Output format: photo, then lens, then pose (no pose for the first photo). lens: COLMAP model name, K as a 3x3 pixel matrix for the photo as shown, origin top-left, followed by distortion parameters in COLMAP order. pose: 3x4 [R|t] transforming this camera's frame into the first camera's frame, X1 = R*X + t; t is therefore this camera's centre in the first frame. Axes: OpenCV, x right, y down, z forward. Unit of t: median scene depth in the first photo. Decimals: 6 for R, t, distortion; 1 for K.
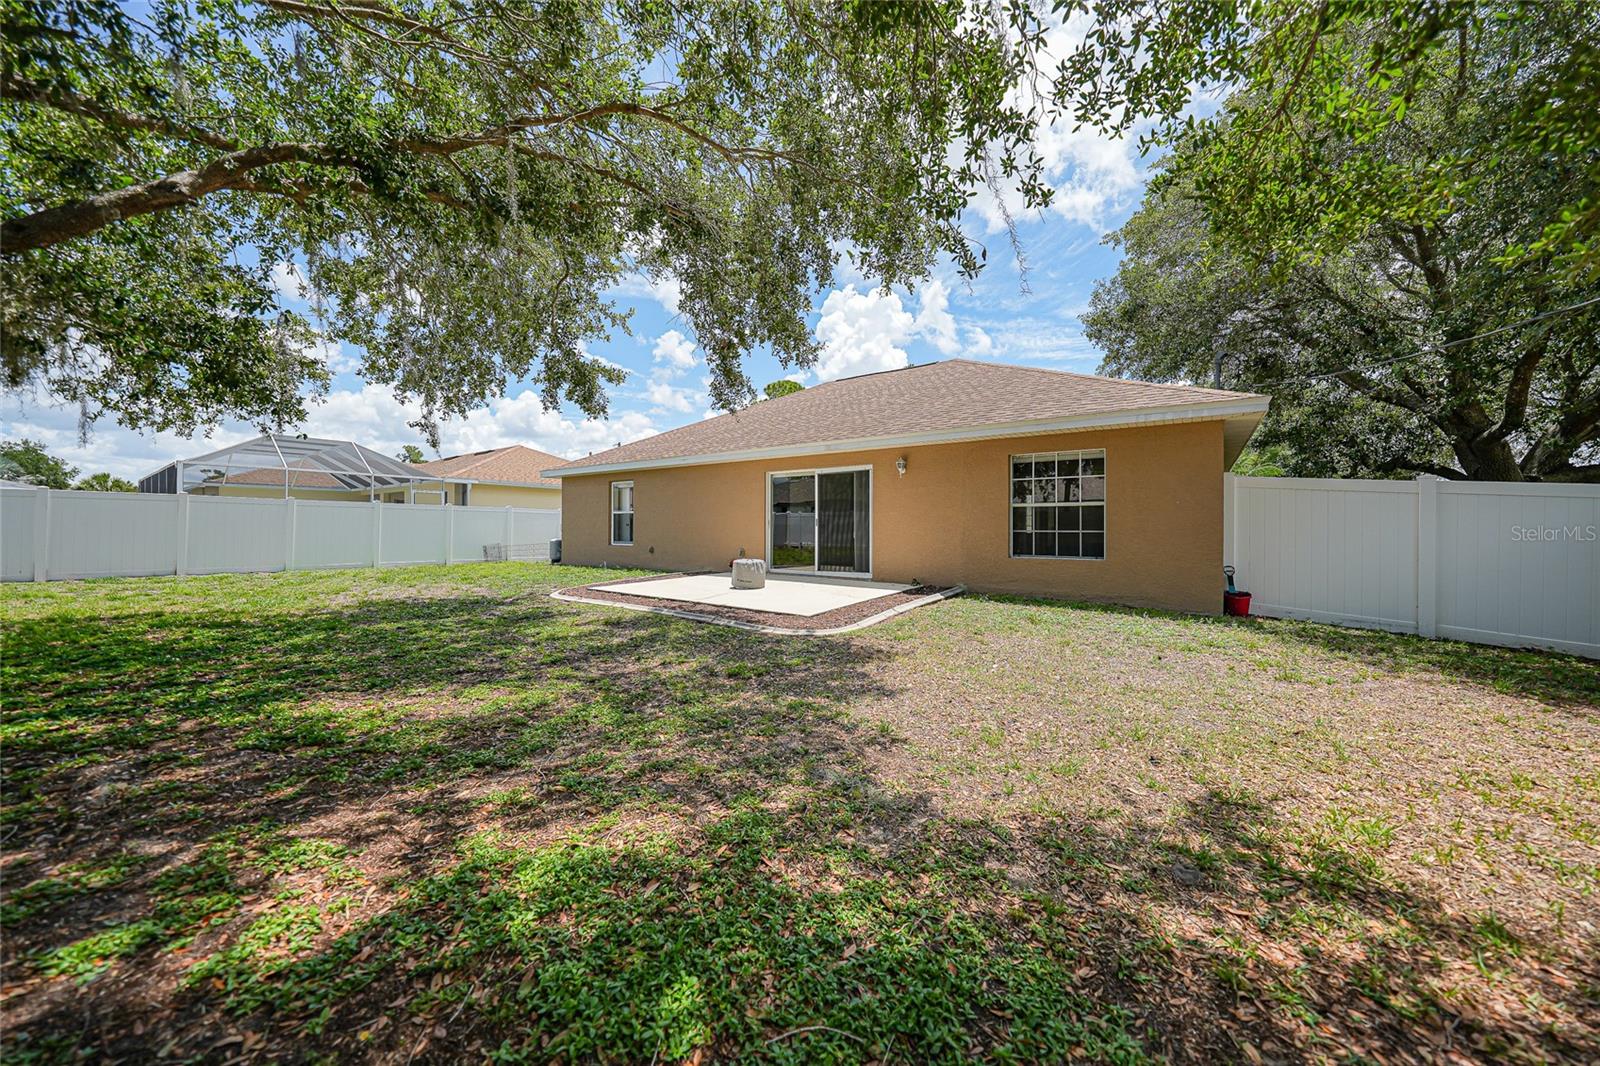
lens RADIAL K [[556.7, 0, 800.0], [0, 556.7, 533.0], [0, 0, 1]] dist [-0.030111, 0.006444]
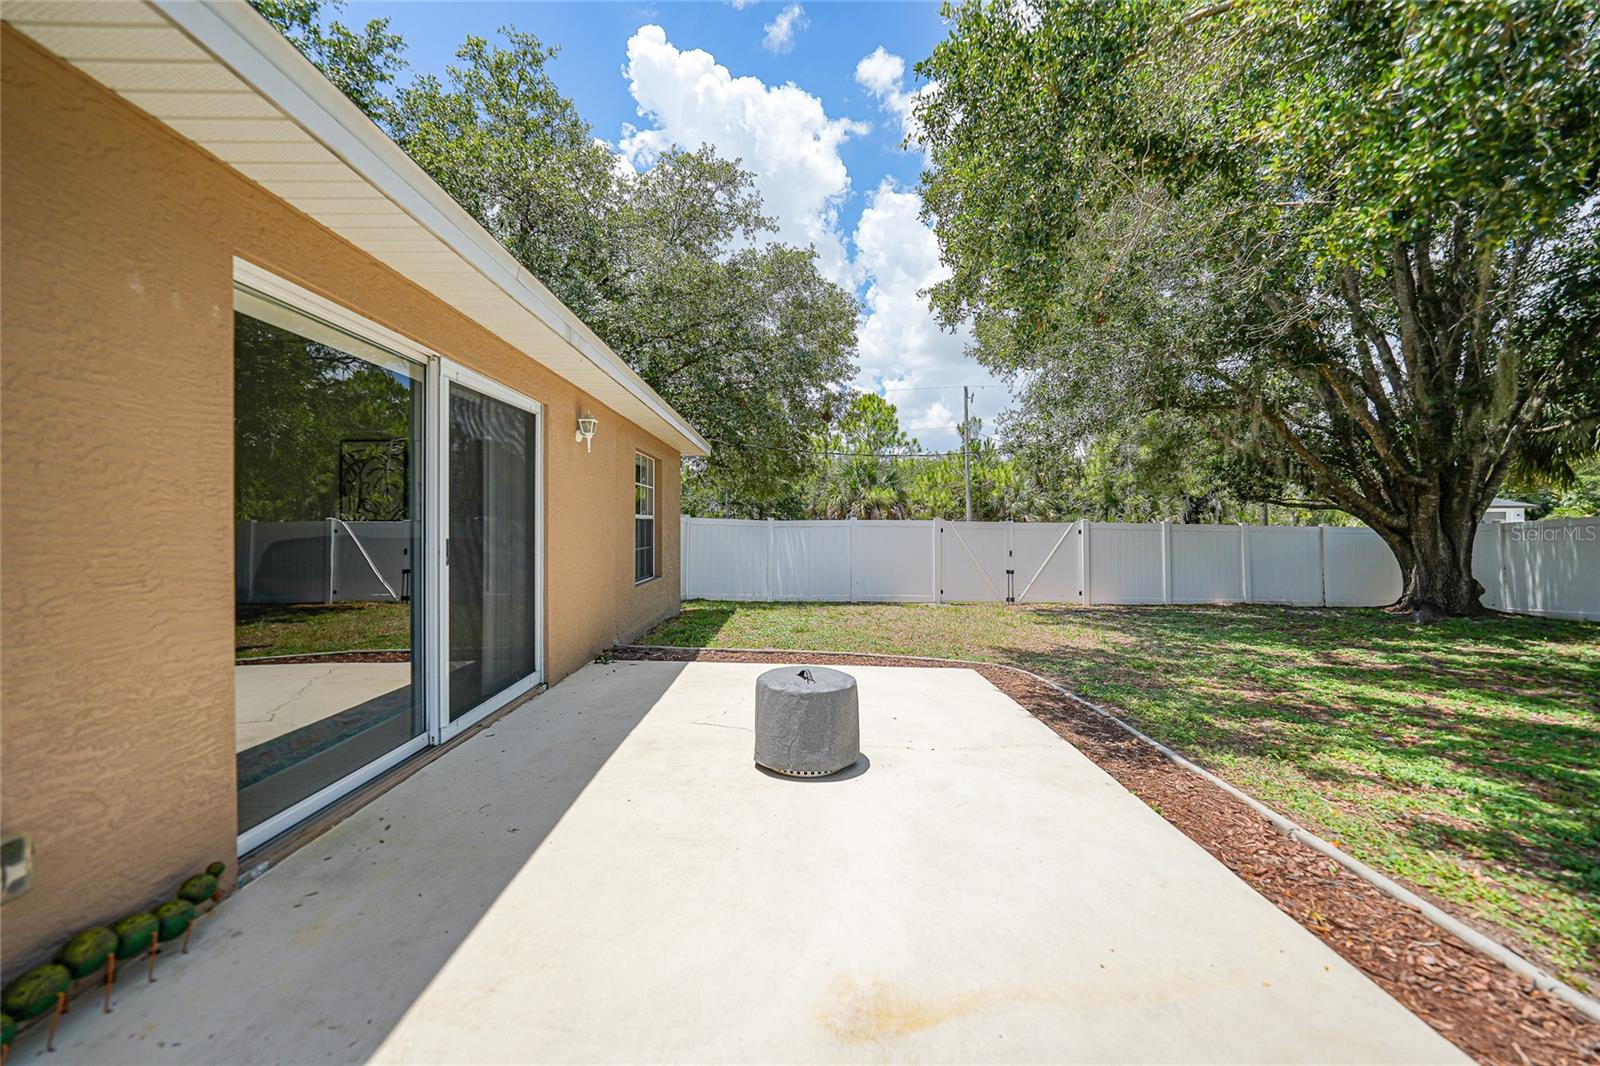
lens RADIAL K [[598.8, 0, 802.1], [0, 598.8, 528.5], [0, 0, 1]] dist [-0.018256, 0.008096]
pose [[-0.576170, -0.012338, 0.817237, -0.898952], [-0.005612, 0.999922, 0.011140, -0.099534], [-0.817311, 0.001832, -0.576194, 2.929054]]
